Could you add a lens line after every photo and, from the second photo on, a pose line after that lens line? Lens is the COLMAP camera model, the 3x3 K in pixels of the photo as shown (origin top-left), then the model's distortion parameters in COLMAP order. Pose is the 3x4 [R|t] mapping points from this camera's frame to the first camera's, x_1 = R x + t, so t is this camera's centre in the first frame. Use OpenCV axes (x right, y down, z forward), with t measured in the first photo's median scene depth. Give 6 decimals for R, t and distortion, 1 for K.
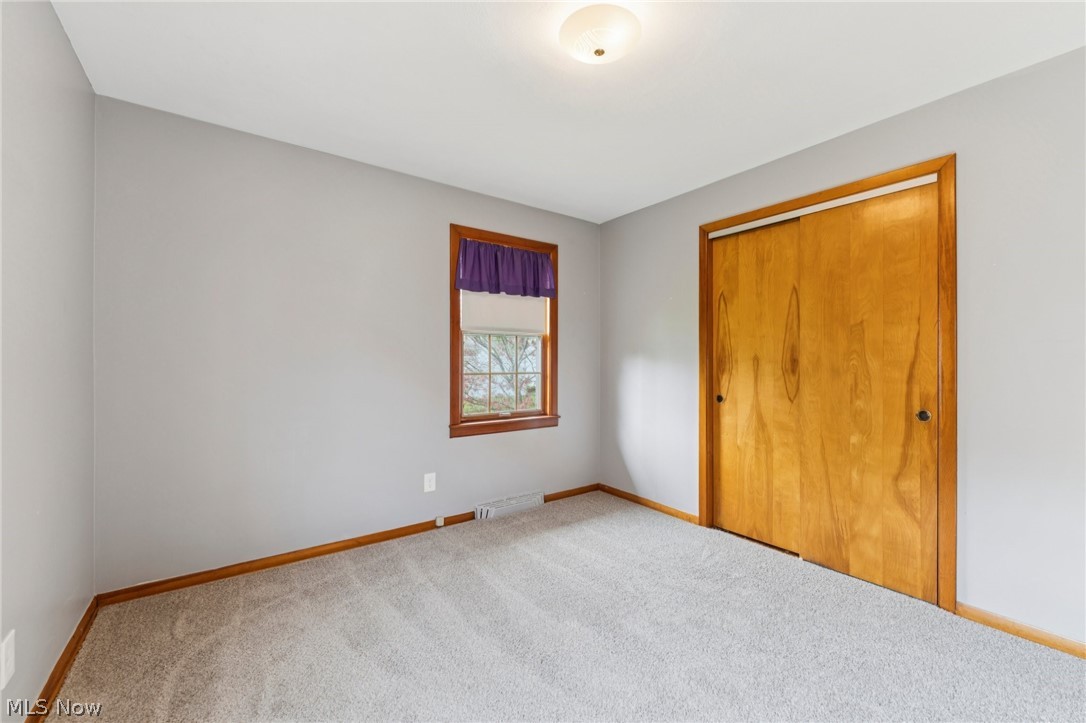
lens RADIAL K [[436.3, 0, 540.2], [0, 436.3, 361.3], [0, 0, 1]] dist [-0.000518, 0.000003]
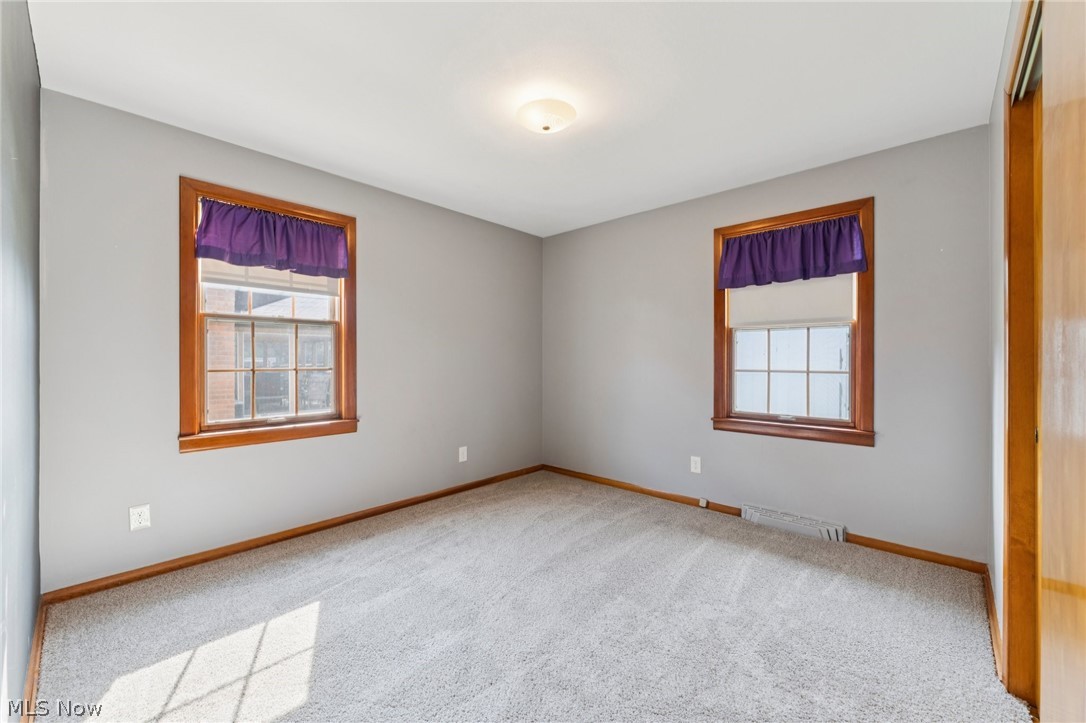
lens RADIAL K [[436.3, 0, 540.2], [0, 436.3, 361.3], [0, 0, 1]] dist [-0.000518, 0.000003]
pose [[0.180874, 0.003566, -0.983500, 0.765279], [0.003211, 0.999986, 0.004217, 0.001995], [0.983501, -0.003920, 0.180860, 0.384218]]
